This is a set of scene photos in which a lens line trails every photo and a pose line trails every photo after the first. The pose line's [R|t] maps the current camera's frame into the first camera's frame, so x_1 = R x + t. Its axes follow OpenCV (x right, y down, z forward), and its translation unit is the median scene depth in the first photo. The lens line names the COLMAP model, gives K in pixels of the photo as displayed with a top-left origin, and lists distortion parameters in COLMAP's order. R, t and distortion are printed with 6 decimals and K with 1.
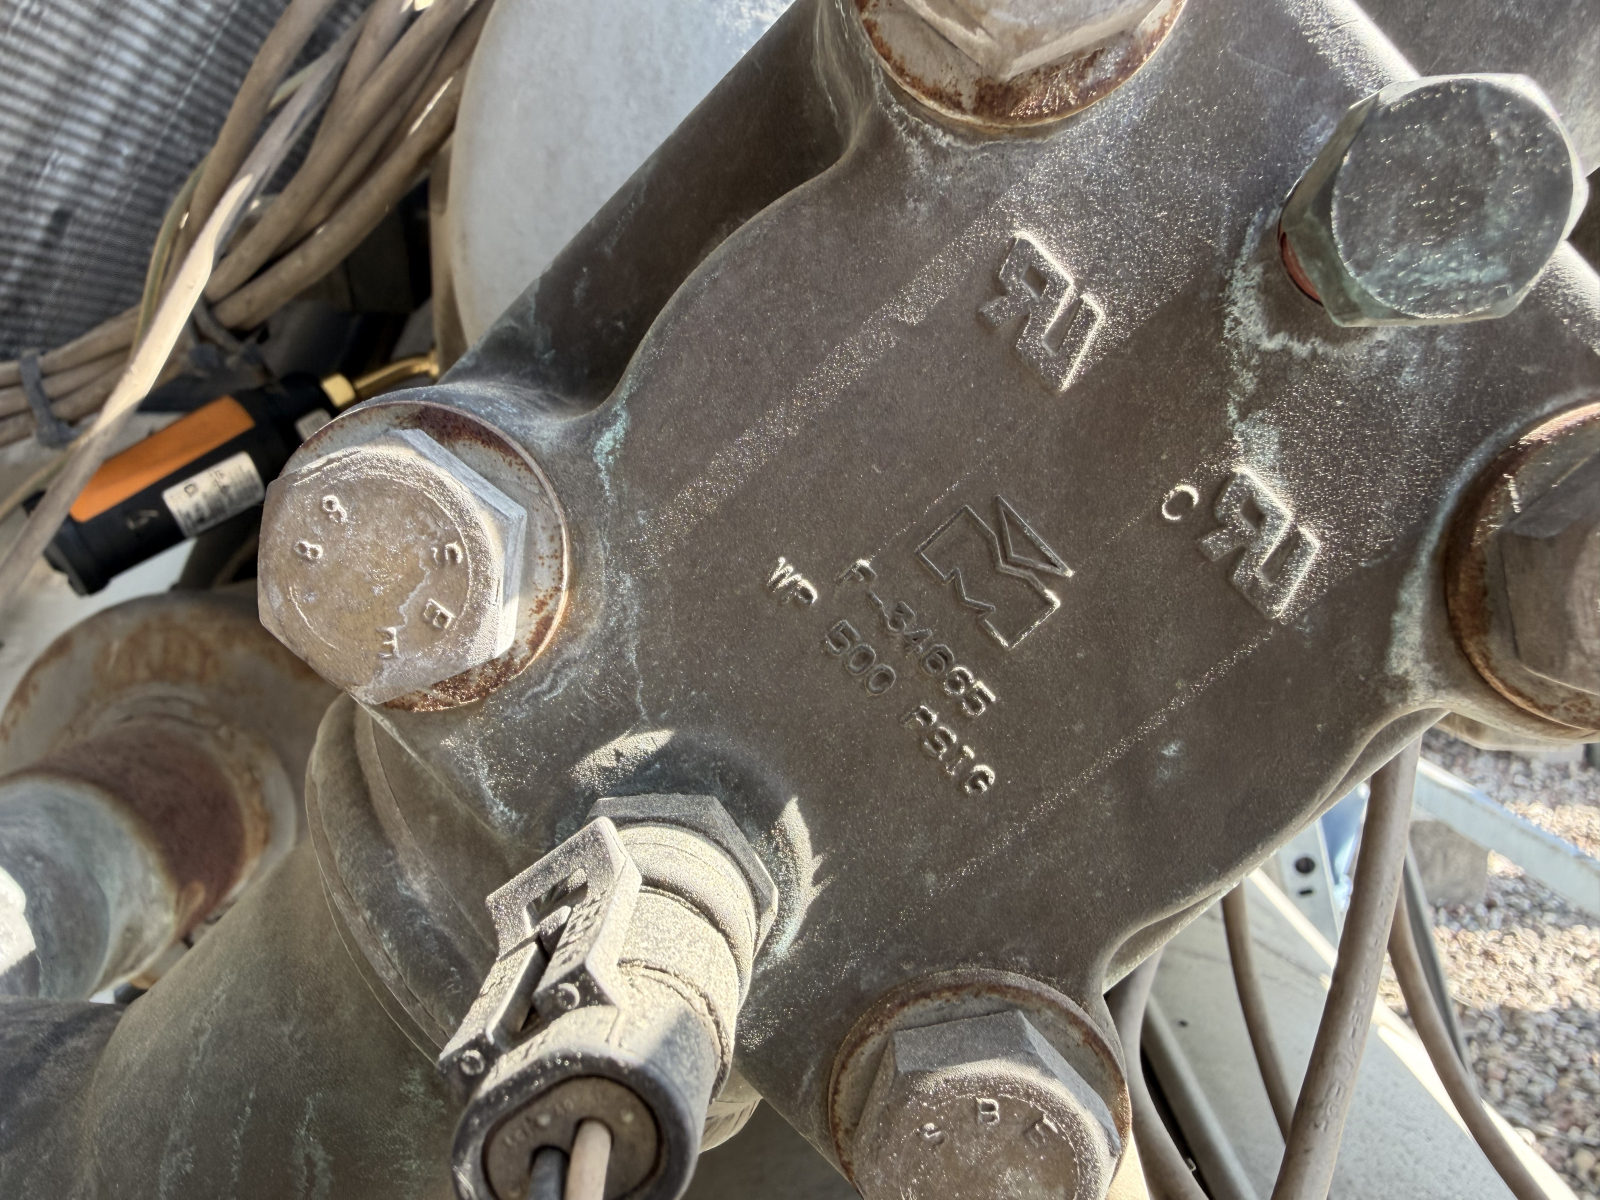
lens RADIAL K [[1183.3, 0, 716.4], [0, 1183.3, 596.3], [0, 0, 1]] dist [-0.003612, 0.005789]
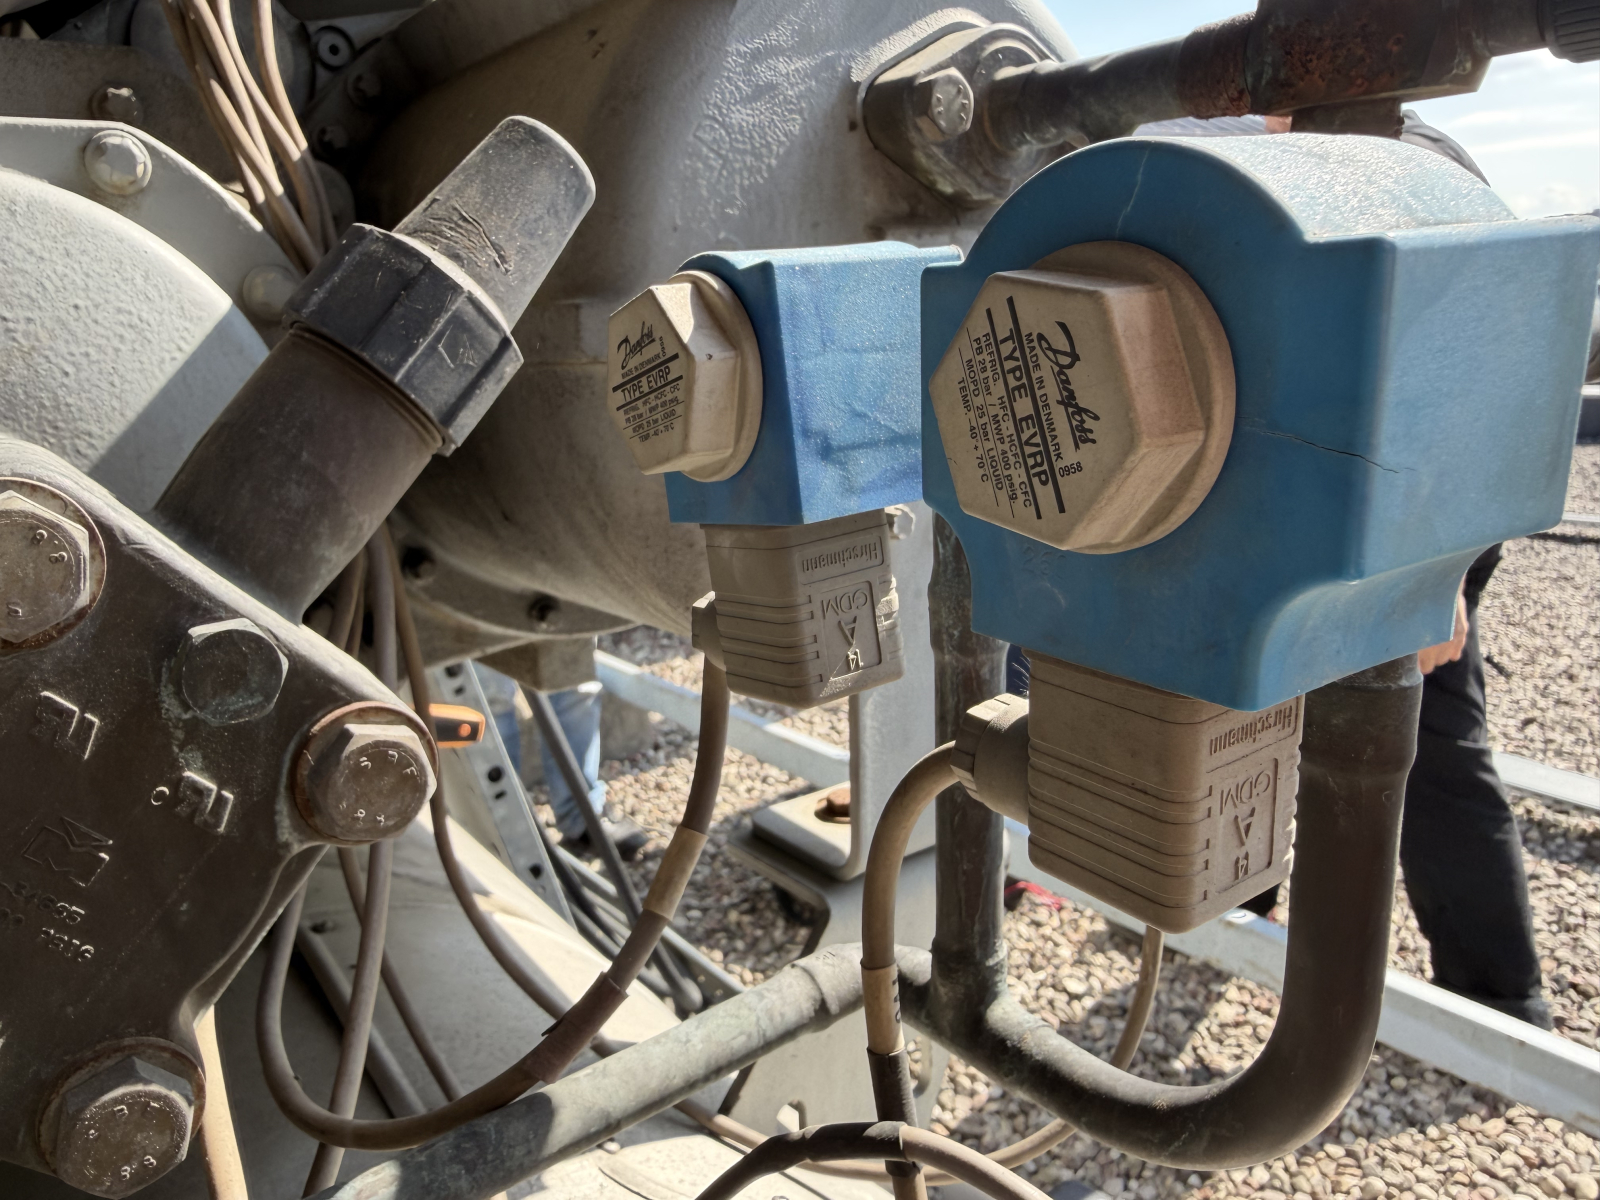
lens RADIAL K [[1183.3, 0, 716.4], [0, 1183.3, 596.3], [0, 0, 1]] dist [-0.003612, 0.005789]
pose [[0.792630, -0.191843, 0.578734, 0.033372], [0.158158, 0.981411, 0.108713, -0.483852], [-0.588832, 0.005363, 0.808238, -1.224227]]
